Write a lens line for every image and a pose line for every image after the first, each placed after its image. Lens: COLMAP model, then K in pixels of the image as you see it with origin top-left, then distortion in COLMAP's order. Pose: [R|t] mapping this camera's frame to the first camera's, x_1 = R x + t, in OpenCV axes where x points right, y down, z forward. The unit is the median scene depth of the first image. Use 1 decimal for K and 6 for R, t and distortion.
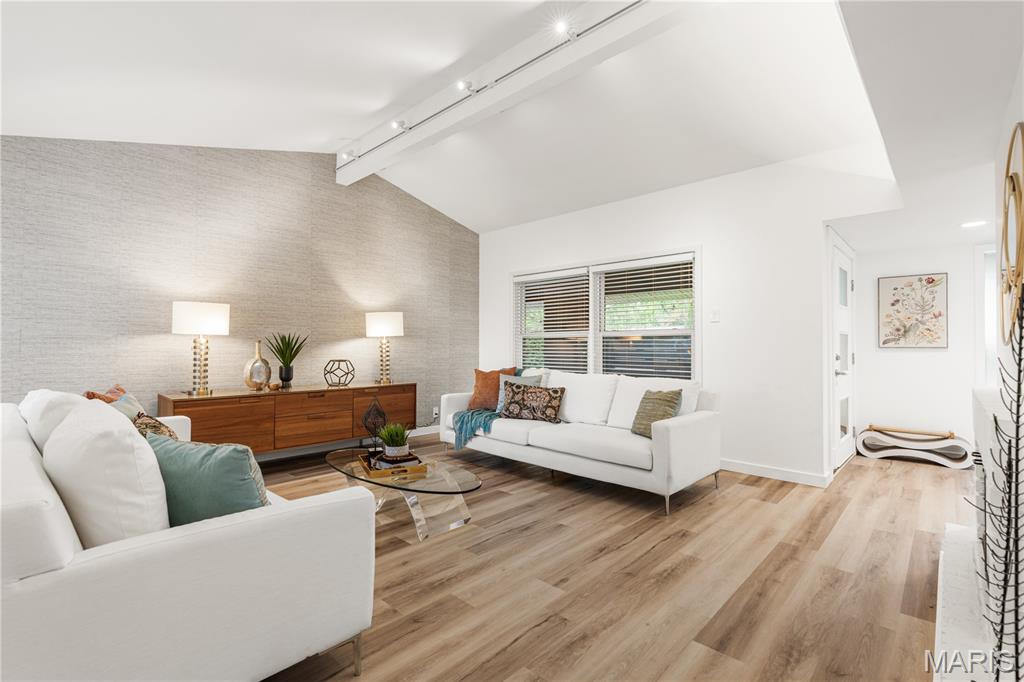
lens RADIAL K [[460.4, 0, 511.1], [0, 460.4, 338.1], [0, 0, 1]] dist [-0.012035, 0.006374]
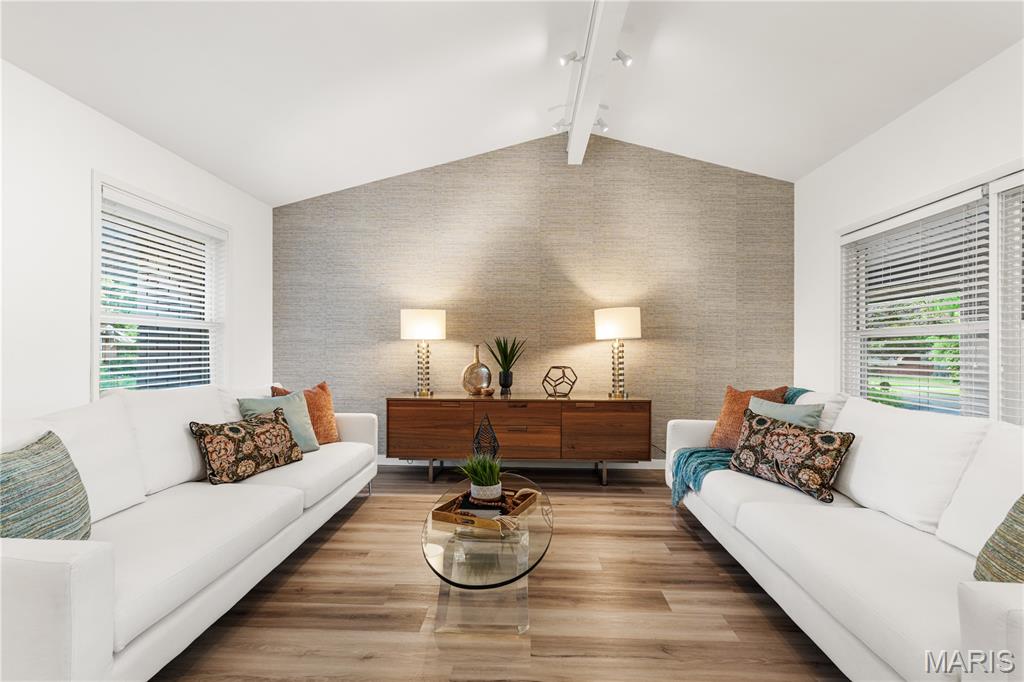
lens RADIAL K [[465.3, 0, 514.2], [0, 465.3, 347.6], [0, 0, 1]] dist [-0.001864, 0.000188]
pose [[0.662940, -0.003375, -0.748665, 0.254132], [0.009925, 0.999942, 0.004281, 0.007991], [0.748607, -0.010269, 0.662935, 0.393139]]
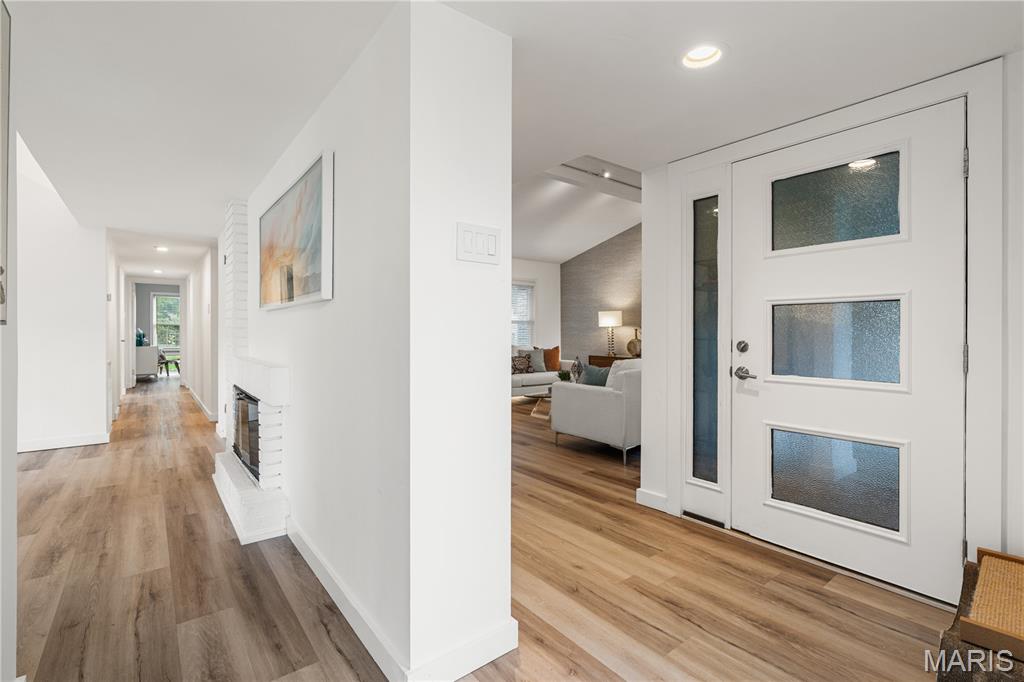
lens RADIAL K [[466.2, 0, 513.5], [0, 466.2, 332.1], [0, 0, 1]] dist [-0.001516, -0.000235]
pose [[-0.144584, -0.005238, -0.989479, 1.330882], [0.017260, 0.999820, -0.007815, 0.023604], [0.989342, -0.018208, -0.144467, 0.785092]]
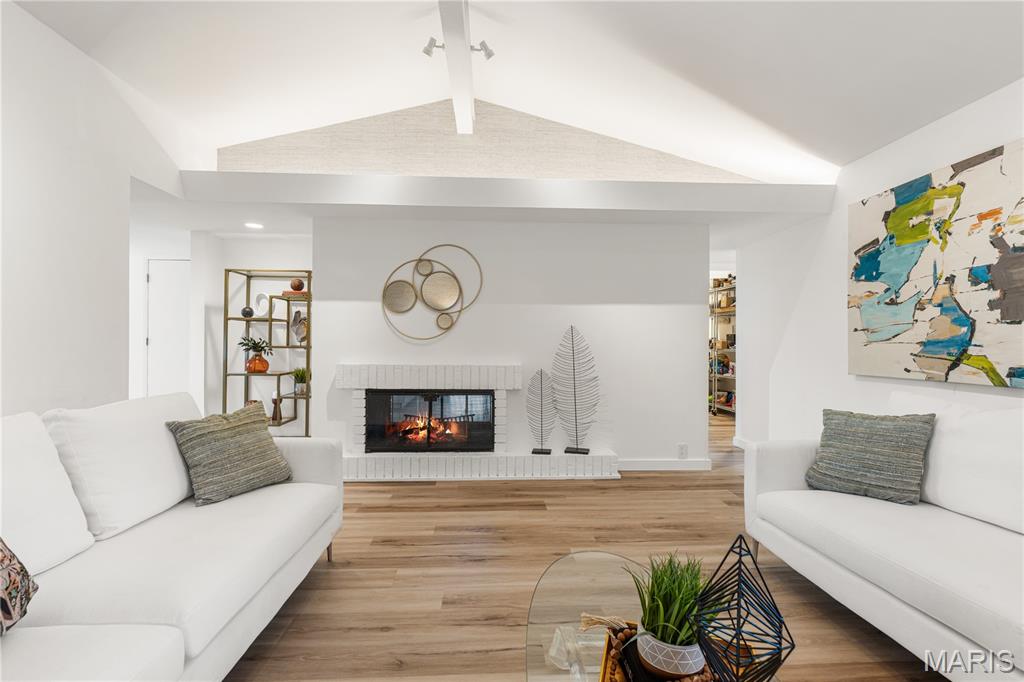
lens RADIAL K [[461.4, 0, 511.1], [0, 461.4, 340.2], [0, 0, 1]] dist [-0.001635, 0.000119]
pose [[-0.723669, -0.007162, 0.690110, -0.291999], [-0.023787, 0.999611, -0.014570, 0.018005], [-0.689738, -0.026959, -0.723557, 0.980691]]
